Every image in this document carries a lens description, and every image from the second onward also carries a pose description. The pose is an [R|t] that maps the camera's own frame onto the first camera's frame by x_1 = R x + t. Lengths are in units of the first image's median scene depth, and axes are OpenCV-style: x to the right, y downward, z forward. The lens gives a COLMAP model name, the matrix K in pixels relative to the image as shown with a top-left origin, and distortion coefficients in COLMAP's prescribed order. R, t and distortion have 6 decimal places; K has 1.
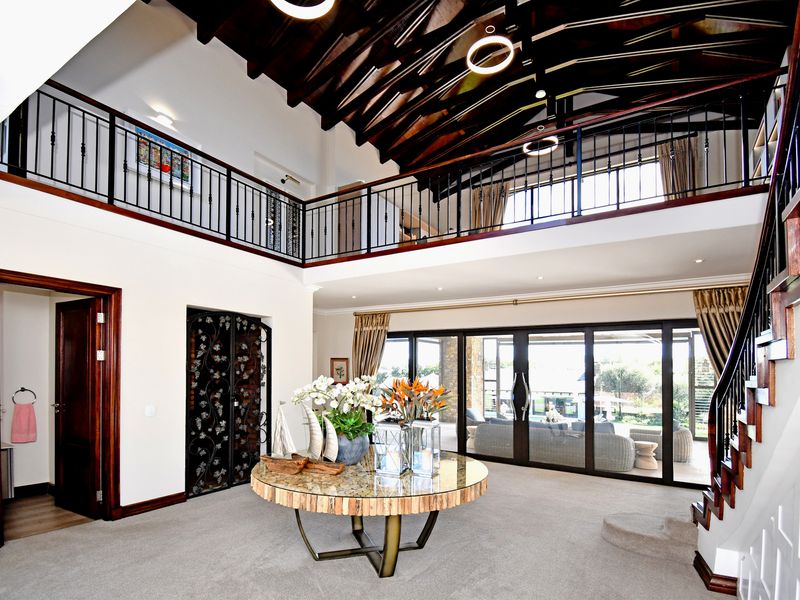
lens RADIAL K [[434.7, 0, 398.7], [0, 434.7, 381.9], [0, 0, 1]] dist [-0.000001, -0.002461]
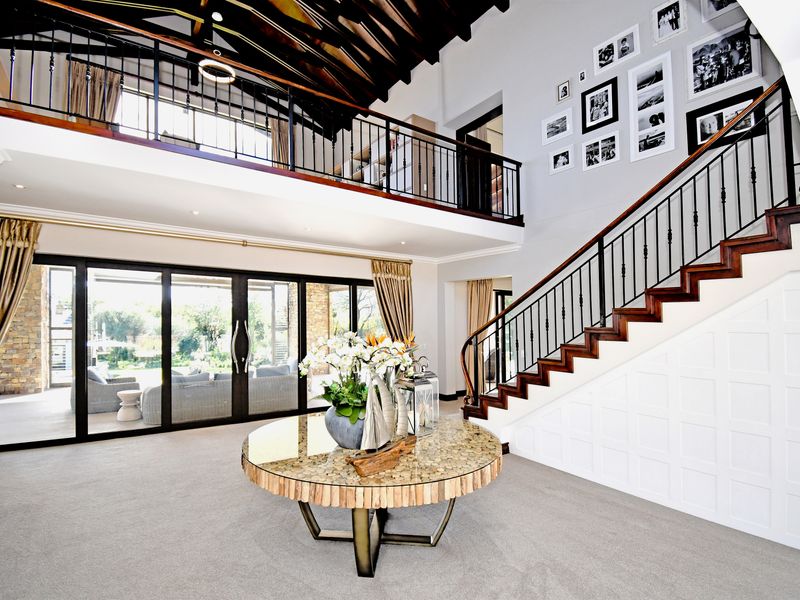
lens RADIAL K [[425.2, 0, 447.1], [0, 425.2, 324.6], [0, 0, 1]] dist [-0.000170, -0.001004]
pose [[0.328025, -0.015037, 0.944549, -0.394074], [0.013258, 0.999848, 0.011313, -0.014627], [-0.944576, 0.008812, 0.328175, 0.269061]]
